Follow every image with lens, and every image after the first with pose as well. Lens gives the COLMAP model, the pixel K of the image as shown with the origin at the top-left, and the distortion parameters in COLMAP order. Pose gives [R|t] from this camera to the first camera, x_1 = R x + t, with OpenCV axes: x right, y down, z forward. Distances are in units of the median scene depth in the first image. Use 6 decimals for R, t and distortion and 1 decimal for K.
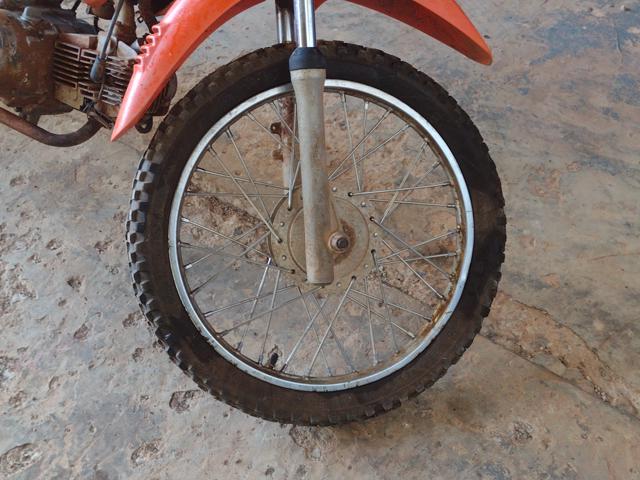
lens RADIAL K [[792.3, 0, 320.9], [0, 792.3, 242.8], [0, 0, 1]] dist [0.017823, 0.000000]
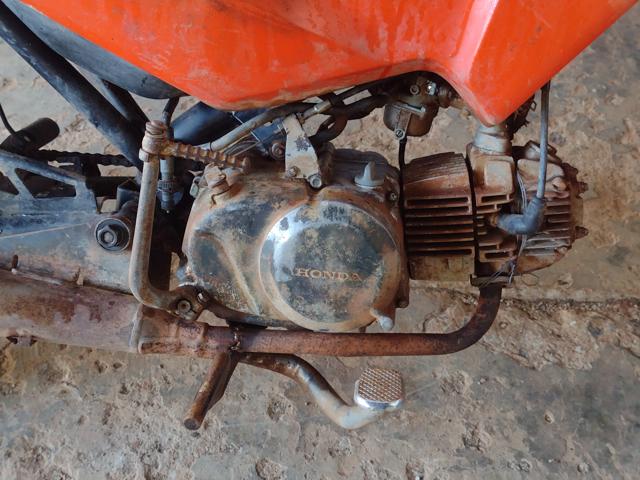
lens RADIAL K [[792.3, 0, 313.9], [0, 792.3, 236.2], [0, 0, 1]] dist [0.017823, 0.000000]
pose [[0.857051, -0.412364, 0.308900, -0.517406], [0.392893, 0.910920, 0.125934, -0.288160], [-0.333314, 0.013433, 0.942720, 0.384679]]
